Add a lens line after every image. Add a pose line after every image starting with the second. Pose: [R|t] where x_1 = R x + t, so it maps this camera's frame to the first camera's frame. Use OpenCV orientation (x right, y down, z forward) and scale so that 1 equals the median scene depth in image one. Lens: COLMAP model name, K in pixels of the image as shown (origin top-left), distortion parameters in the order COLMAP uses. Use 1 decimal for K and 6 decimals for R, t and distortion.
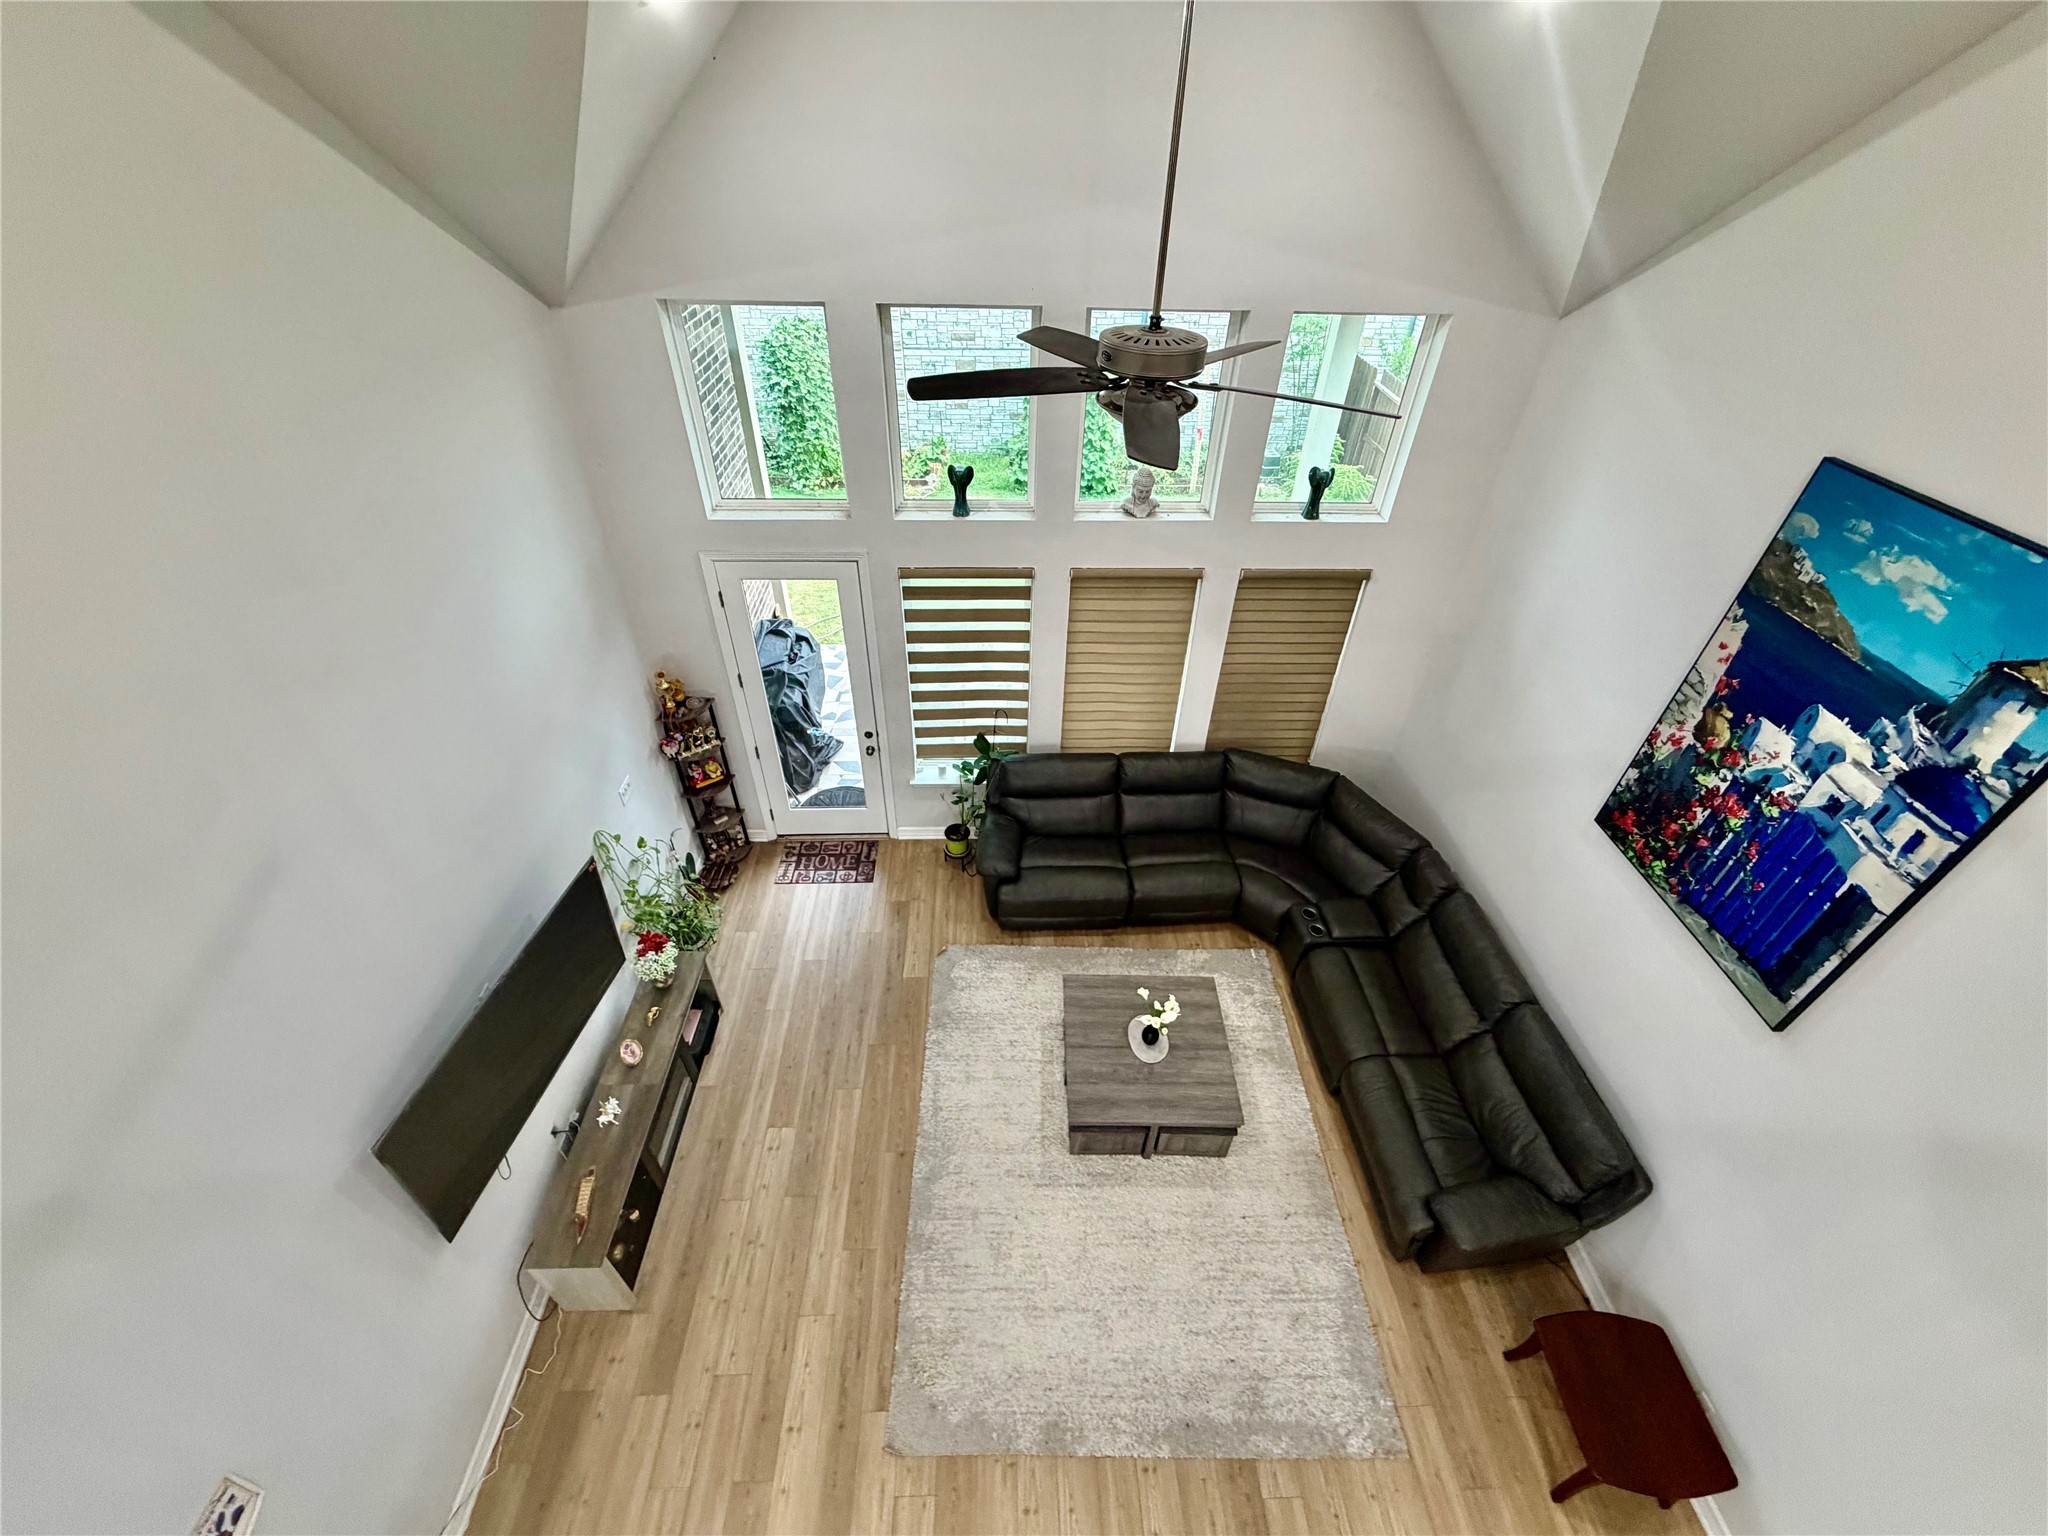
lens RADIAL K [[824.4, 0, 1021.6], [0, 824.4, 763.1], [0, 0, 1]] dist [0.000164, 0.000807]
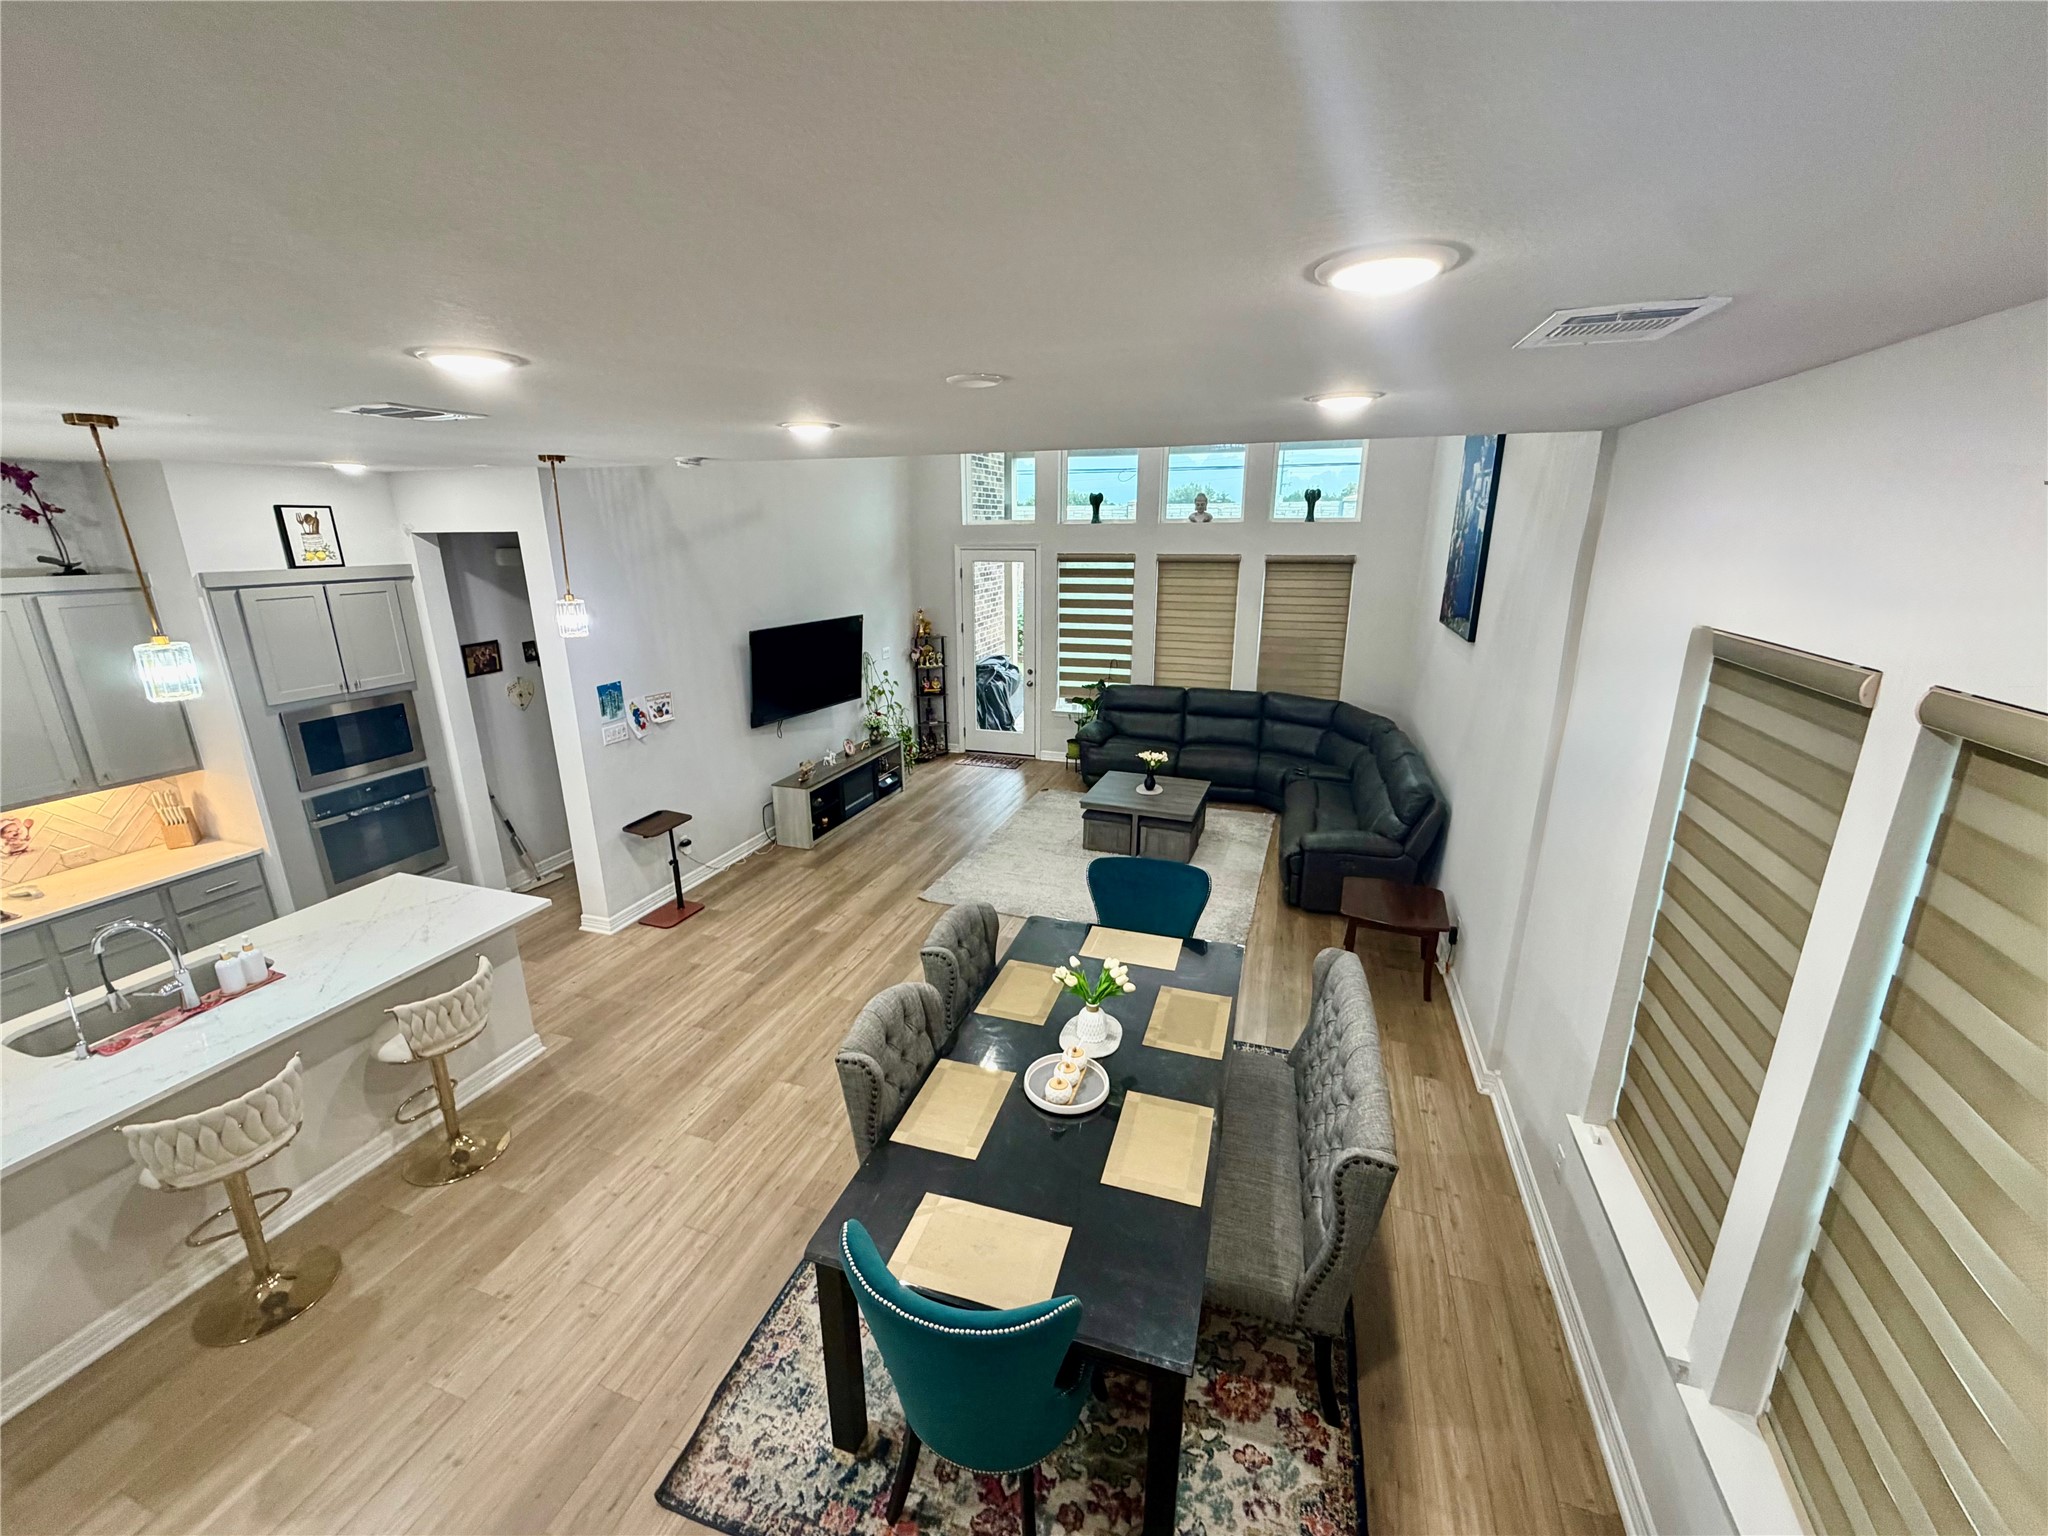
lens RADIAL K [[814.3, 0, 1016.8], [0, 814.3, 764.5], [0, 0, 1]] dist [-0.000271, 0.000030]
pose [[0.933868, 0.078146, -0.348976, 0.591166], [-0.208207, 0.912203, -0.352895, 1.159275], [0.290760, 0.402216, 0.868148, -0.491730]]
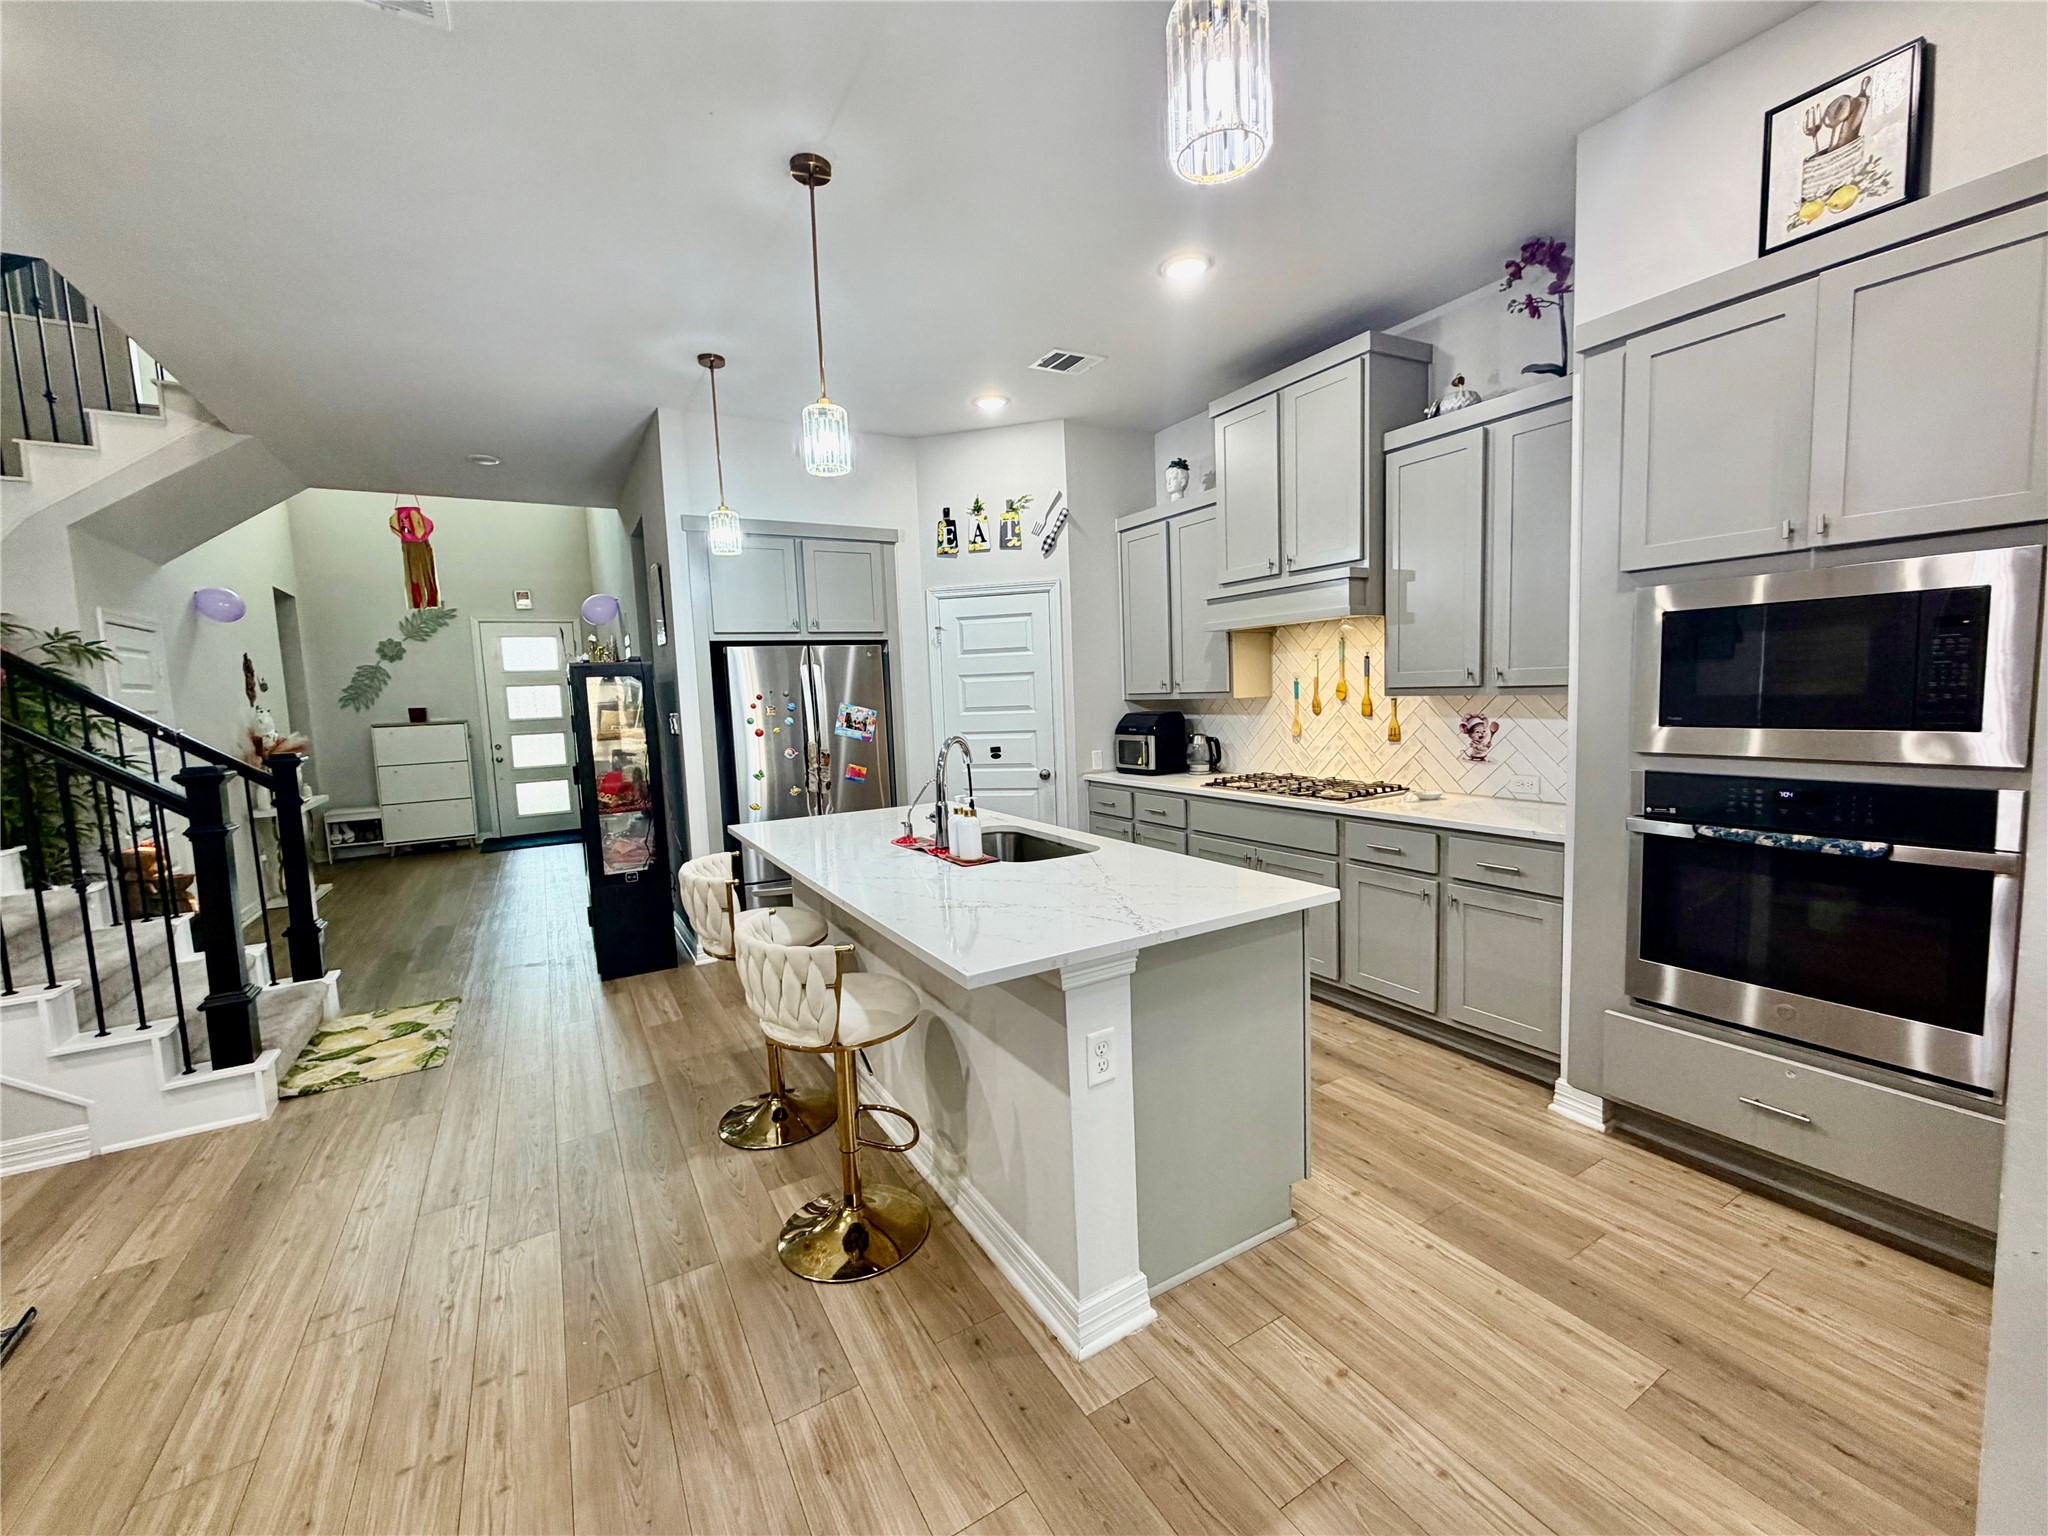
lens RADIAL K [[827.5, 0, 1021.4], [0, 827.5, 763.8], [0, 0, 1]] dist [0.001183, -0.000594]
pose [[-0.878331, 0.062778, -0.473914, -0.206195], [-0.280436, 0.735187, 0.617135, 0.703547], [0.387158, 0.674951, -0.628132, 0.580679]]
